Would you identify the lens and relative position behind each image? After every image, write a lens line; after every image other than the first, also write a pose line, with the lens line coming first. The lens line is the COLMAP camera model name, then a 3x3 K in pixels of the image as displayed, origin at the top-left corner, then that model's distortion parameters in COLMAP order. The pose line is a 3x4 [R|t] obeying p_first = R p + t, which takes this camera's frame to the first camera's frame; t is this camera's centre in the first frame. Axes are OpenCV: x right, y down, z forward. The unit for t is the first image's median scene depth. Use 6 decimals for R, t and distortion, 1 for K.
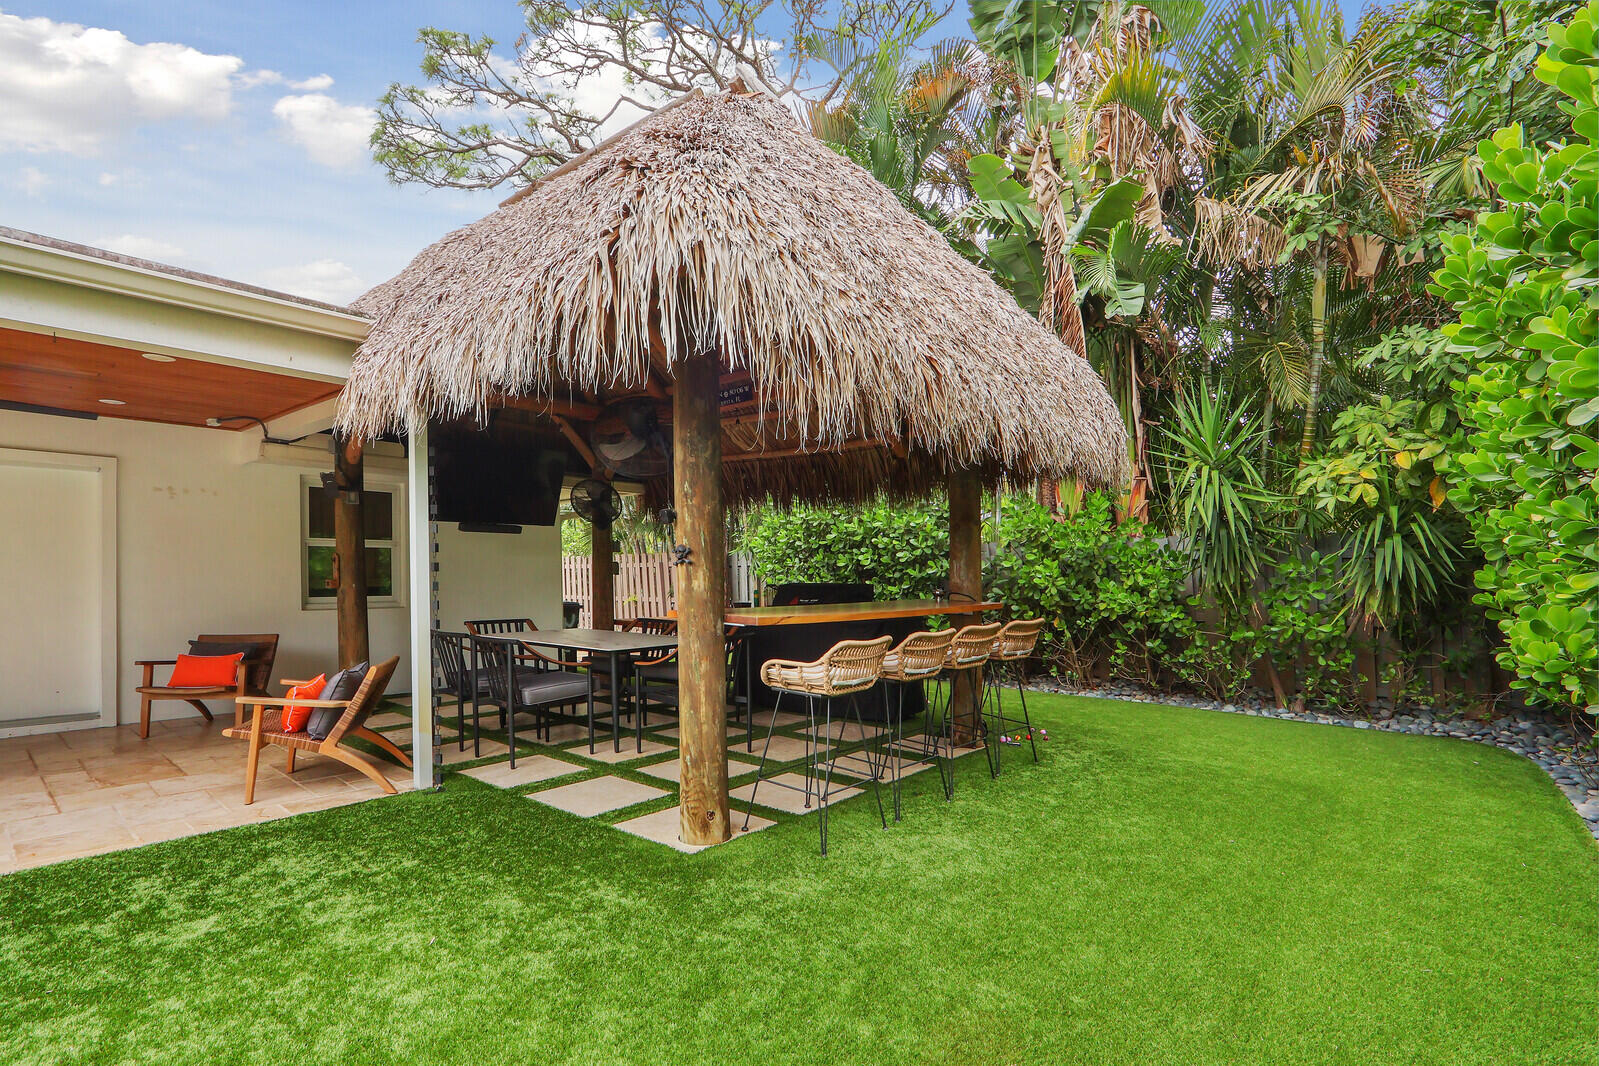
lens RADIAL K [[733.2, 0, 791.7], [0, 733.2, 542.7], [0, 0, 1]] dist [-0.033675, 0.009105]
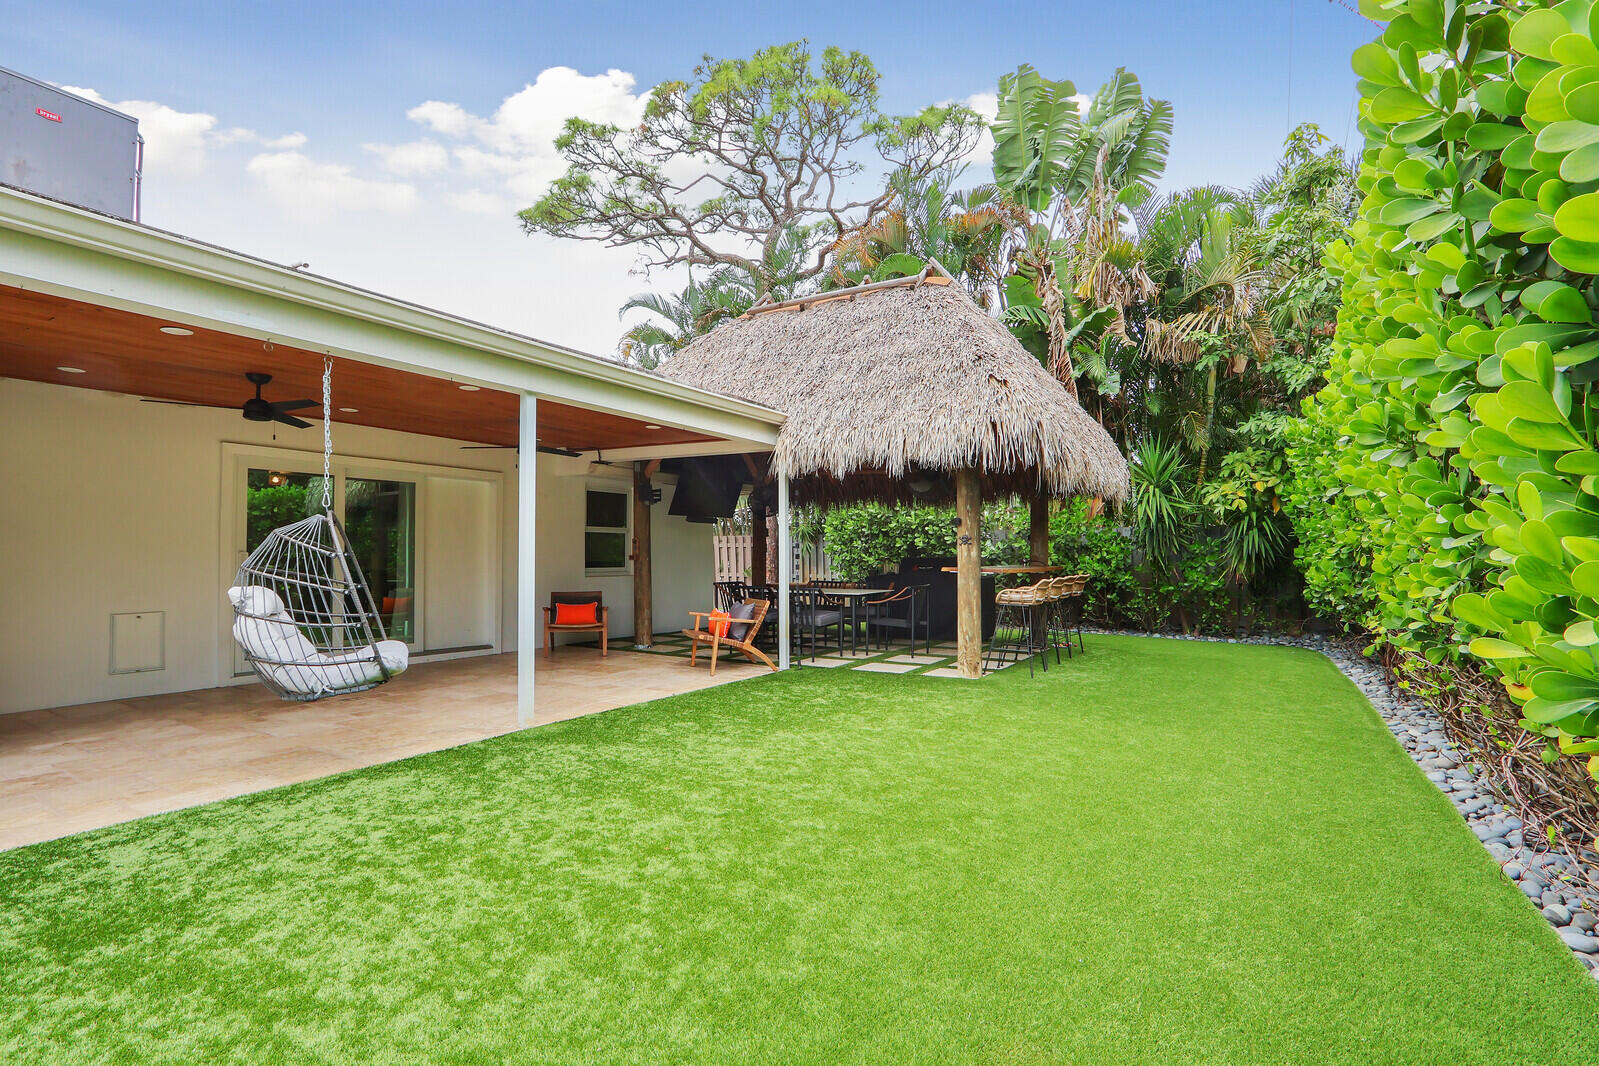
lens RADIAL K [[733.2, 0, 807.7], [0, 733.2, 537.2], [0, 0, 1]] dist [-0.033675, 0.009105]
pose [[0.984884, 0.002104, 0.173201, -0.506753], [-0.005076, 0.999847, 0.016719, -0.012403], [-0.173140, -0.017345, 0.984745, -0.519225]]
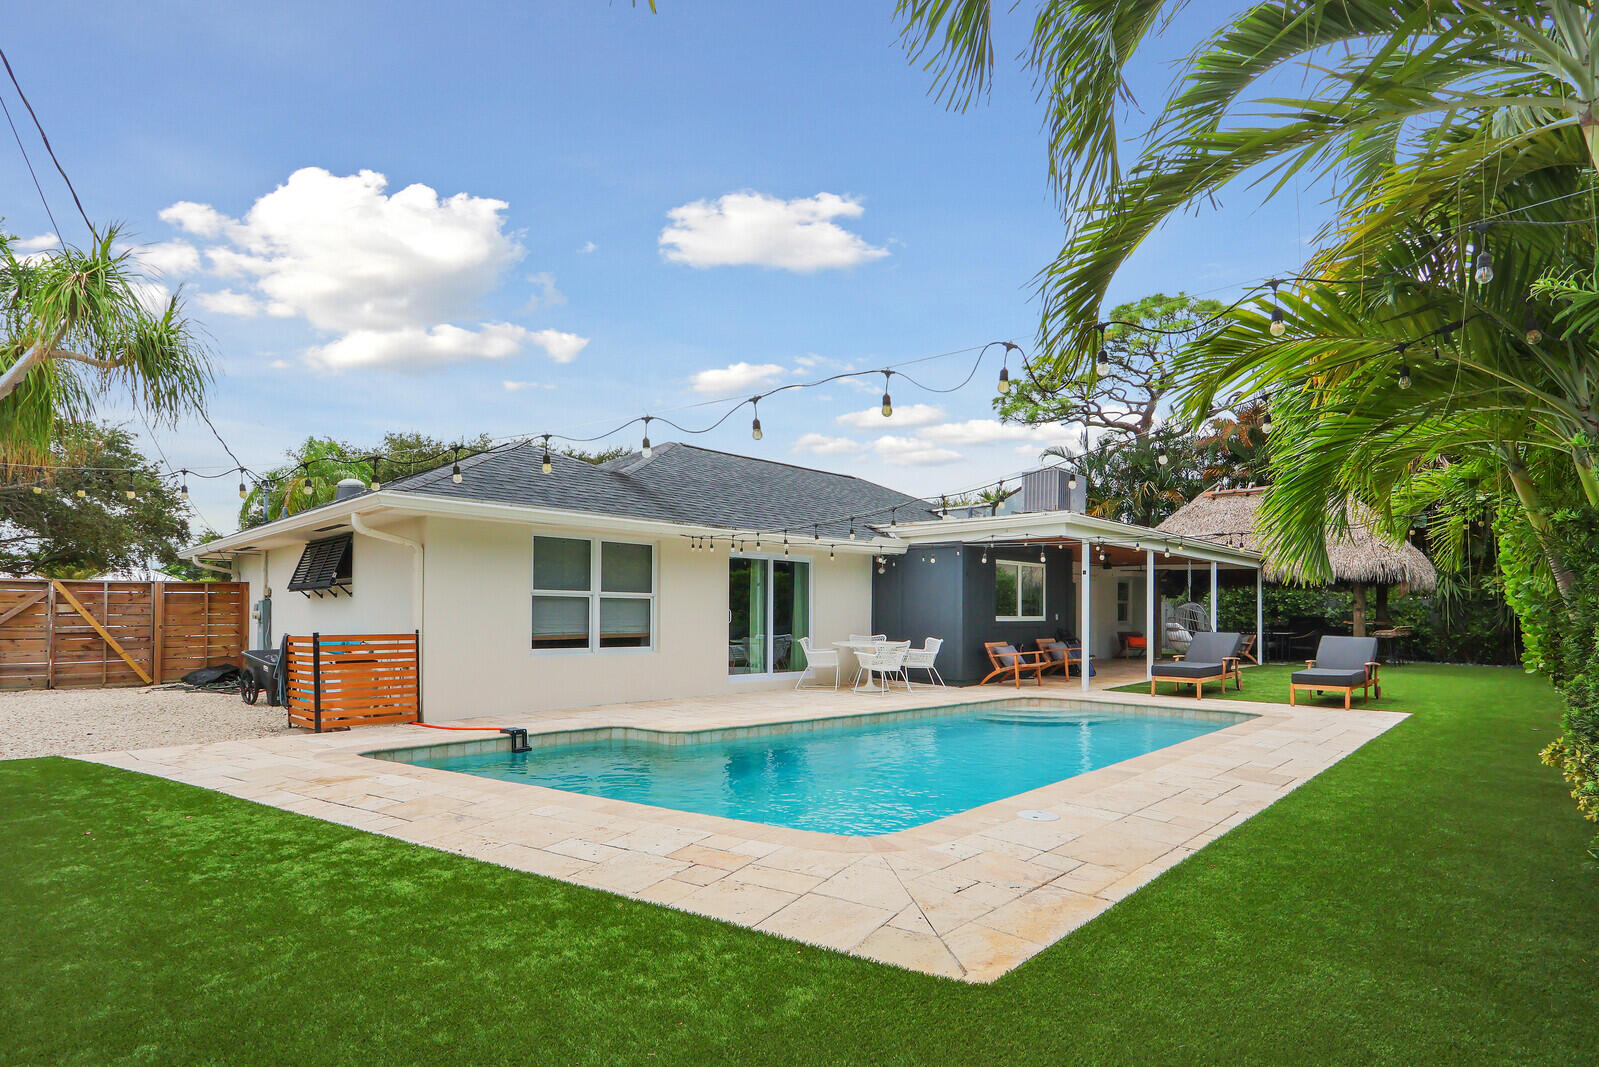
lens RADIAL K [[782.9, 0, 777.4], [0, 782.9, 608.0], [0, 0, 1]] dist [-0.001664, -0.000710]
pose [[0.998179, 0.001661, -0.060298, -2.043856], [0.000368, 0.999434, 0.033624, -0.094528], [0.060320, -0.033585, 0.997614, -2.449214]]
